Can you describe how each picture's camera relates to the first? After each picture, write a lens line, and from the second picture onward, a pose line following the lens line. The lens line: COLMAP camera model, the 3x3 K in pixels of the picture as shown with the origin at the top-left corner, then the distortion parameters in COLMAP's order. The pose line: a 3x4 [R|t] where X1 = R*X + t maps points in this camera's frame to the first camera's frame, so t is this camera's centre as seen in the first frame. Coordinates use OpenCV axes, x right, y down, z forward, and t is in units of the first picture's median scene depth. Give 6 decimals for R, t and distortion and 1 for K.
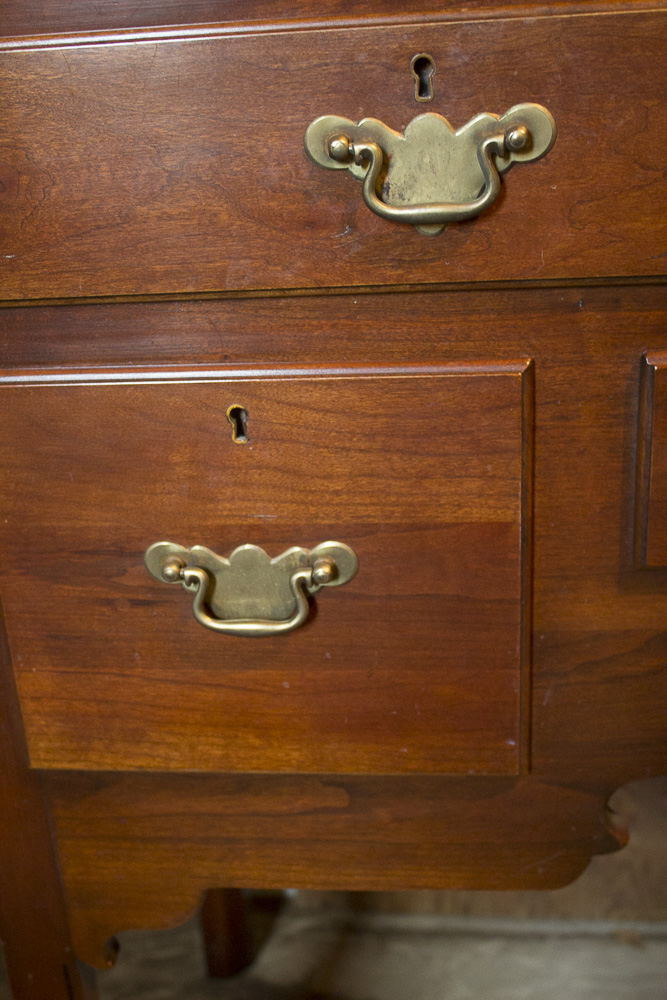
lens RADIAL K [[1392.4, 0, 266.9], [0, 1392.4, 500.0], [0, 0, 1]] dist [-0.017973, -0.070149]
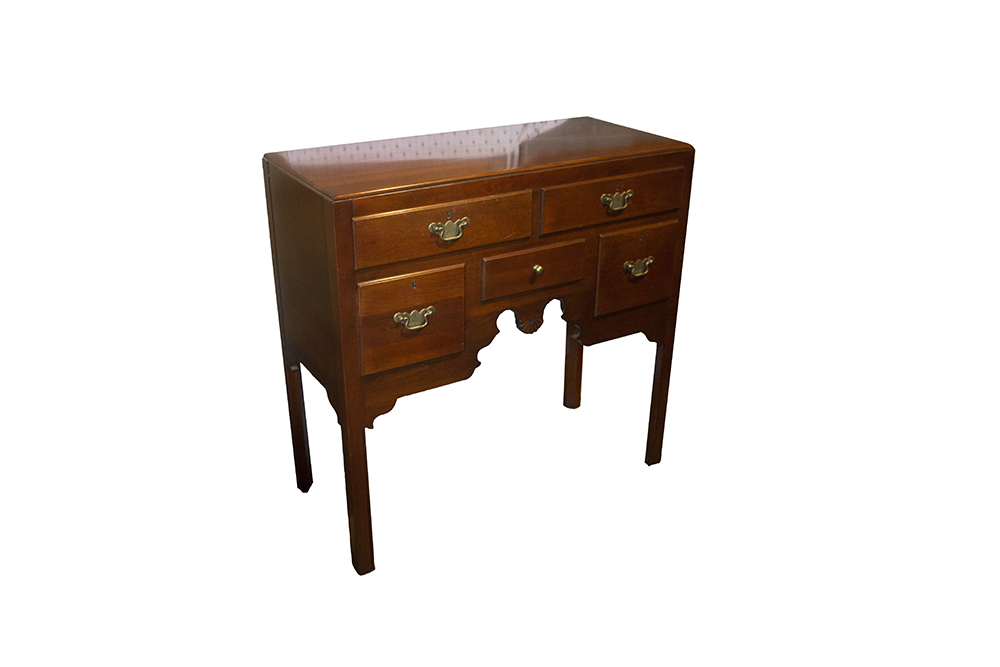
lens RADIAL K [[823.3, 0, 500.0], [0, 823.3, 333.5], [0, 0, 1]] dist [-0.003848, -0.001371]
pose [[0.784633, -0.183183, 0.592280, -1.500484], [0.195285, 0.979745, 0.044312, 0.043012], [-0.588400, 0.080895, 0.804513, -1.462713]]
